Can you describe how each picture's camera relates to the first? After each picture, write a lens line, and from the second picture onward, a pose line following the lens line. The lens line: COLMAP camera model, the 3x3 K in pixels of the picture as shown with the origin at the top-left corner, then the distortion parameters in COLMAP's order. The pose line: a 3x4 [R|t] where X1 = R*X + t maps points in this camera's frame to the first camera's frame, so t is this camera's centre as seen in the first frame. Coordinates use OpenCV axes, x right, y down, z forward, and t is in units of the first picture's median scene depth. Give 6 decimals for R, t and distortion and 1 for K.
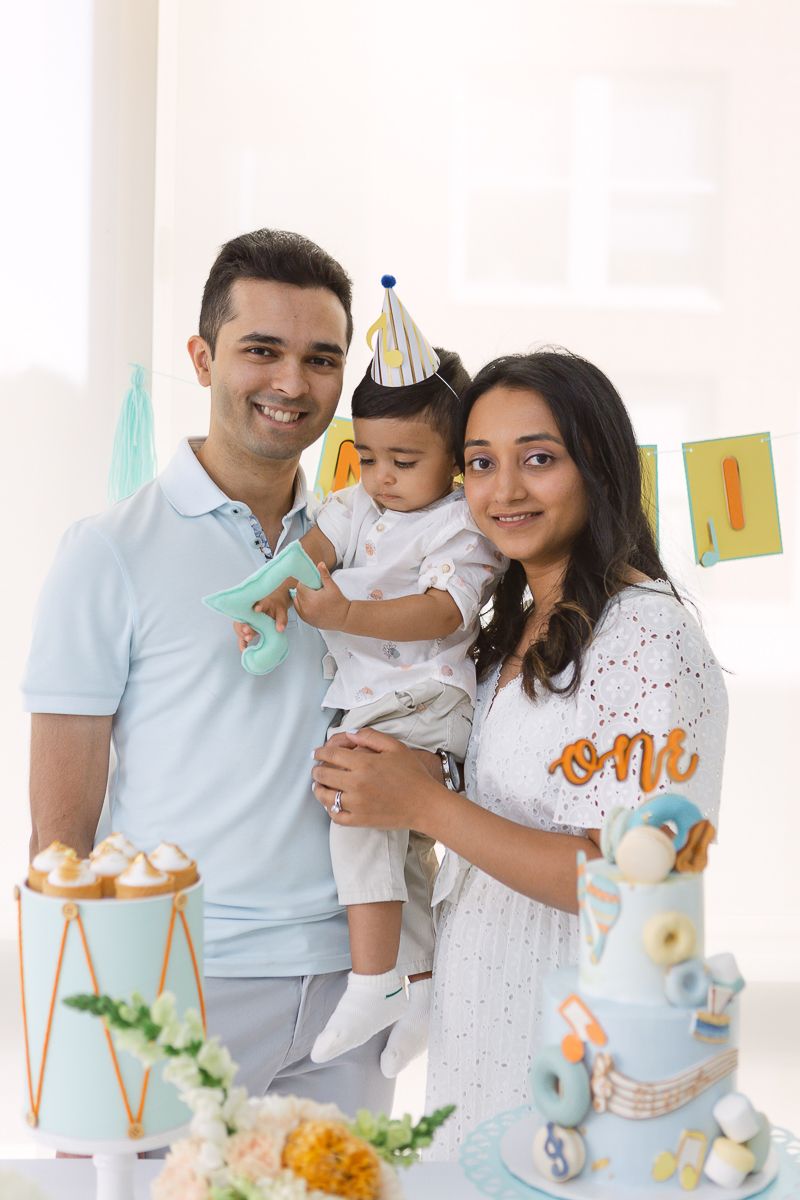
lens RADIAL K [[1779.7, 0, 433.5], [0, 1779.7, 548.0], [0, 0, 1]] dist [-0.002590, -0.011879]
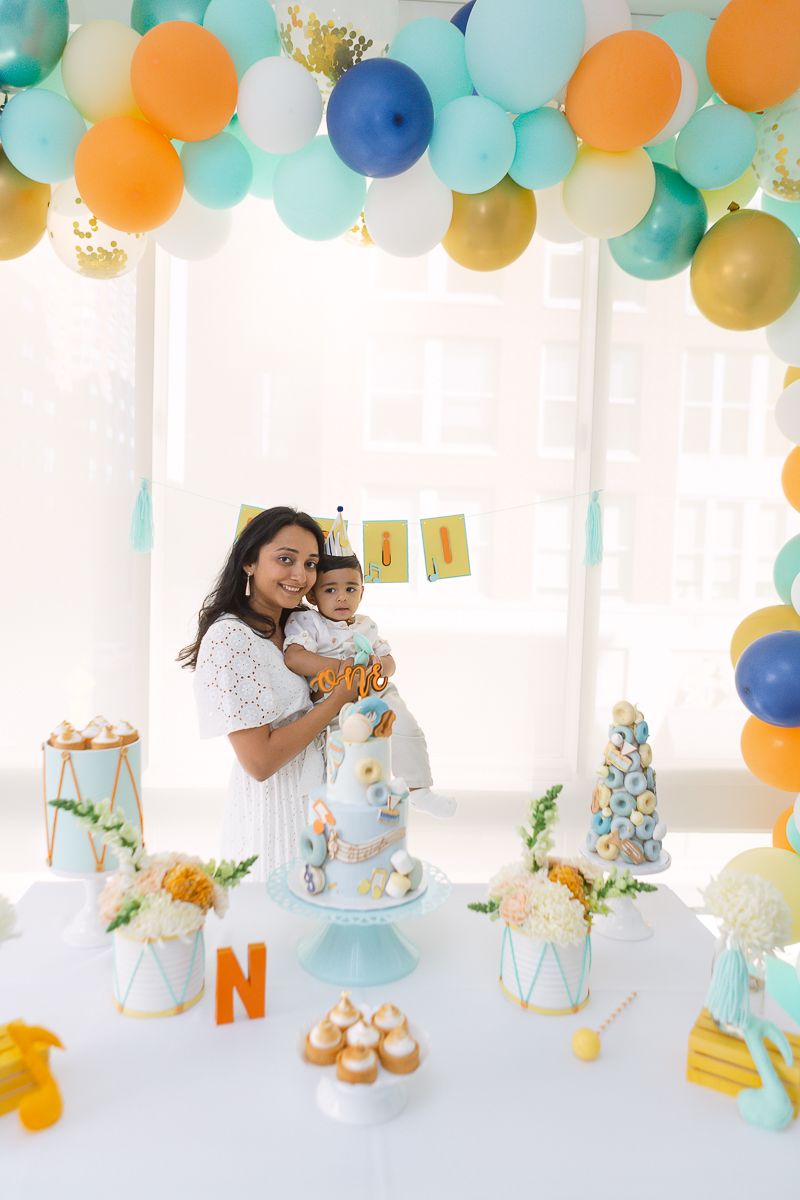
lens RADIAL K [[875.6, 0, 384.1], [0, 875.6, 575.4], [0, 0, 1]] dist [-0.002675, 0.001367]
pose [[0.999871, 0.005791, 0.014963, 0.134288], [-0.005851, 0.999975, 0.003989, -0.000094], [-0.014939, -0.004076, 0.999880, 0.035346]]
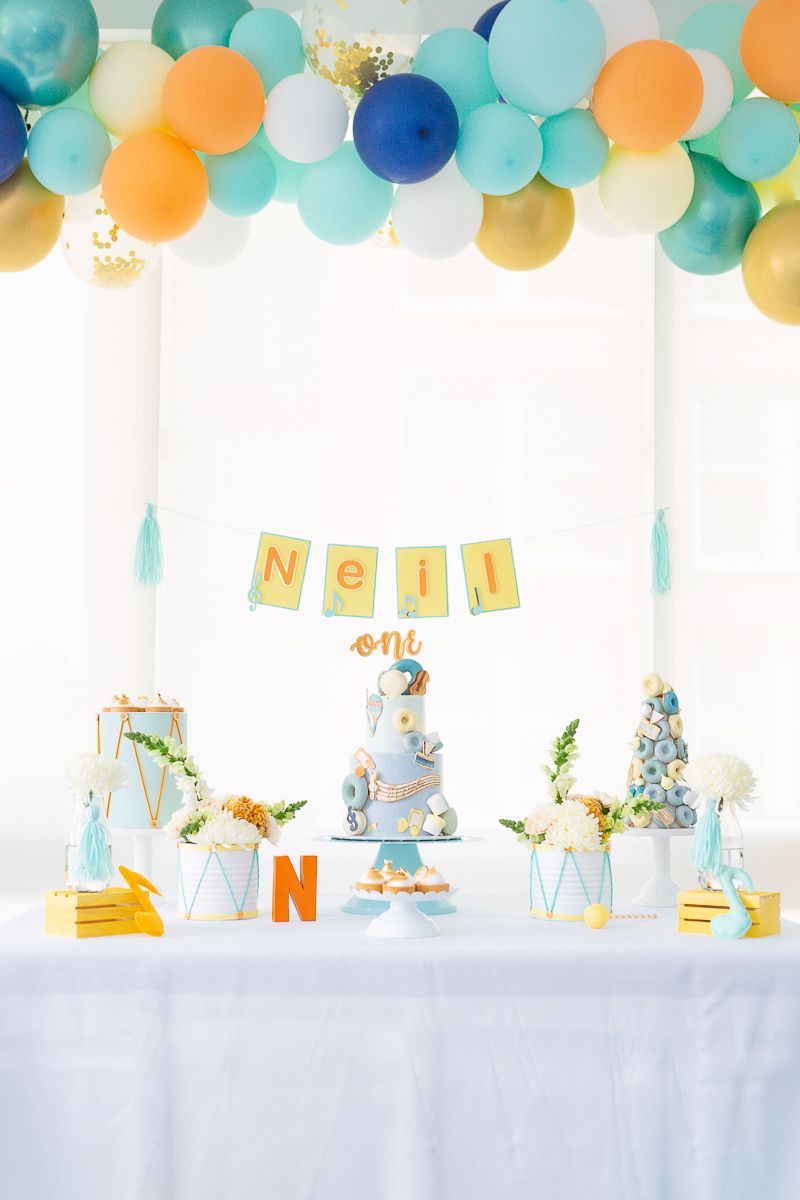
lens RADIAL K [[1786.5, 0, 379.9], [0, 1786.5, 623.4], [0, 0, 1]] dist [0.042039, 0.085955]
pose [[0.999789, -0.012203, -0.016510, 0.139846], [0.009984, 0.991677, -0.128364, 0.380330], [0.017939, 0.128172, 0.991590, -1.148127]]
